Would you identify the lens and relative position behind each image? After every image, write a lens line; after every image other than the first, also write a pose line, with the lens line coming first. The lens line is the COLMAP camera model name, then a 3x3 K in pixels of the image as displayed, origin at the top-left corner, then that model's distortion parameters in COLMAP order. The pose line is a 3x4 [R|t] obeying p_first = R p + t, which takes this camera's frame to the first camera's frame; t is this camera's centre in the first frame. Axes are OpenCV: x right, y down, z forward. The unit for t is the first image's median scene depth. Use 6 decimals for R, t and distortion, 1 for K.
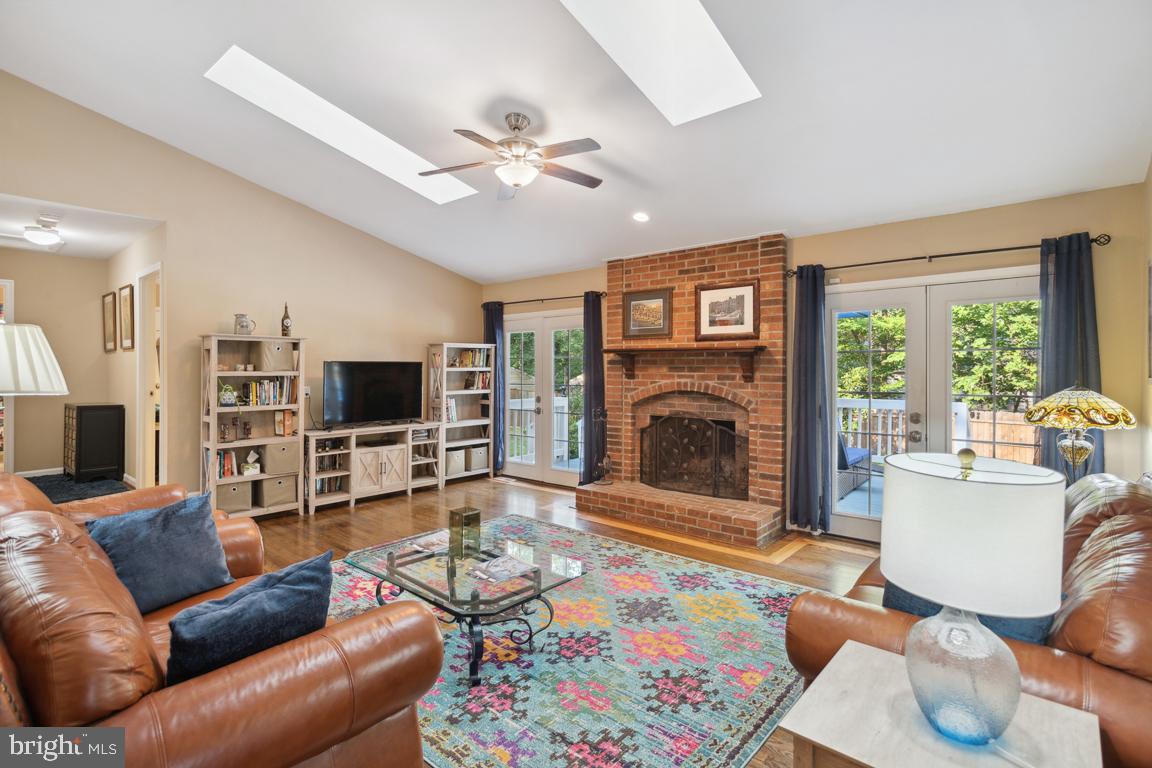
lens RADIAL K [[558.6, 0, 574.4], [0, 558.6, 375.3], [0, 0, 1]] dist [-0.009105, 0.003730]
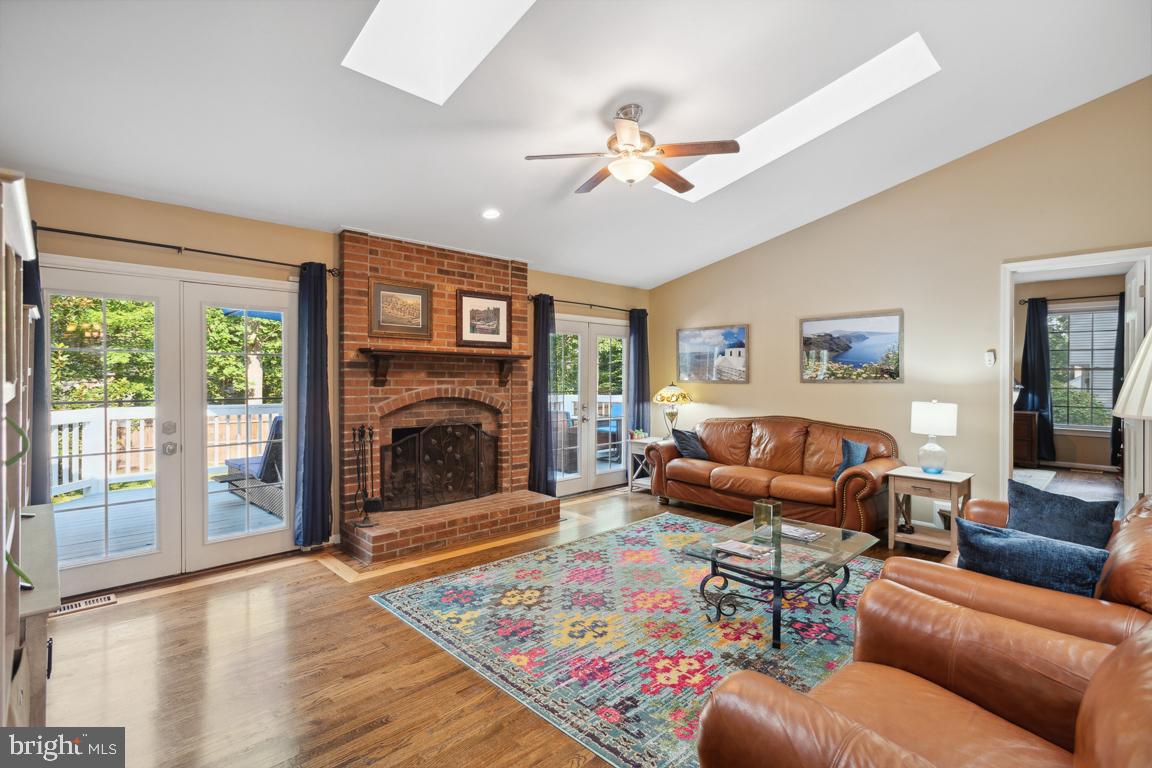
lens RADIAL K [[558.6, 0, 582.8], [0, 558.6, 376.3], [0, 0, 1]] dist [-0.009105, 0.003730]
pose [[0.068963, -0.005115, 0.997606, -0.771929], [0.002256, 0.999985, 0.004971, -0.012999], [-0.997617, 0.001908, 0.068973, 0.736980]]
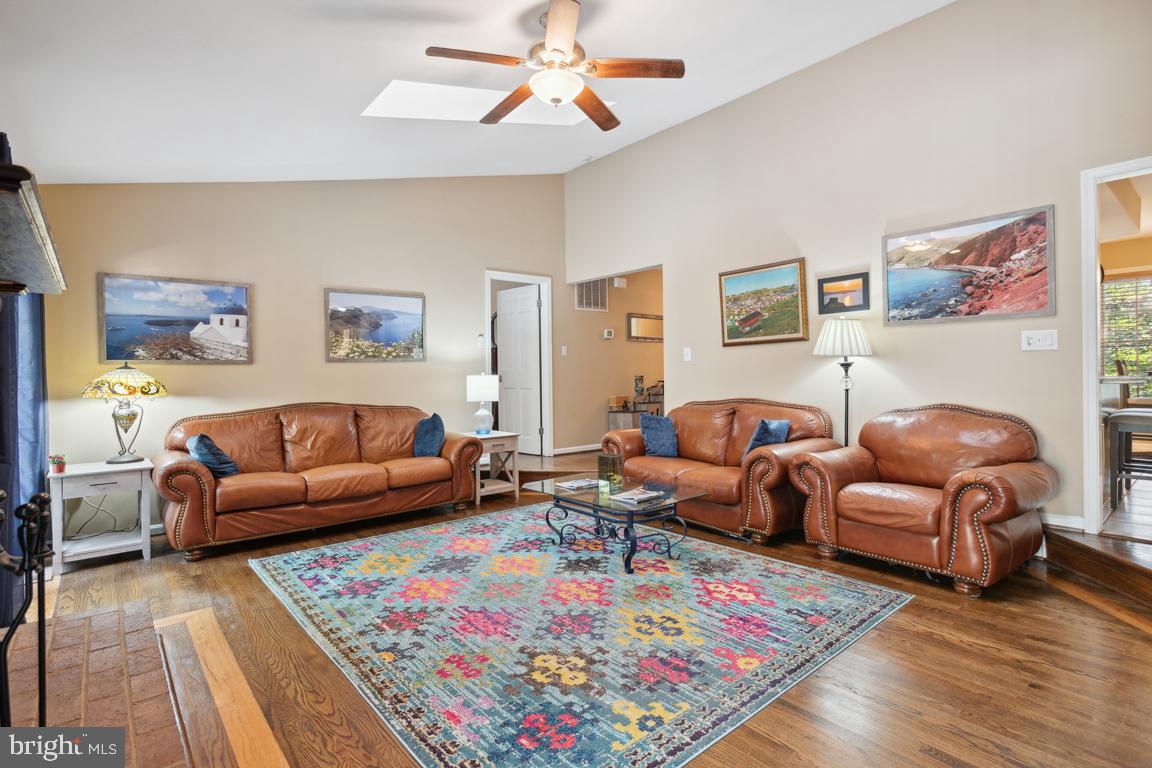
lens RADIAL K [[558.6, 0, 585.7], [0, 558.6, 375.2], [0, 0, 1]] dist [-0.009105, 0.003730]
pose [[-0.991399, 0.009875, 0.130501, -0.177639], [0.011814, 0.999831, 0.014093, 0.021848], [-0.130339, 0.015514, -0.991348, 1.291453]]
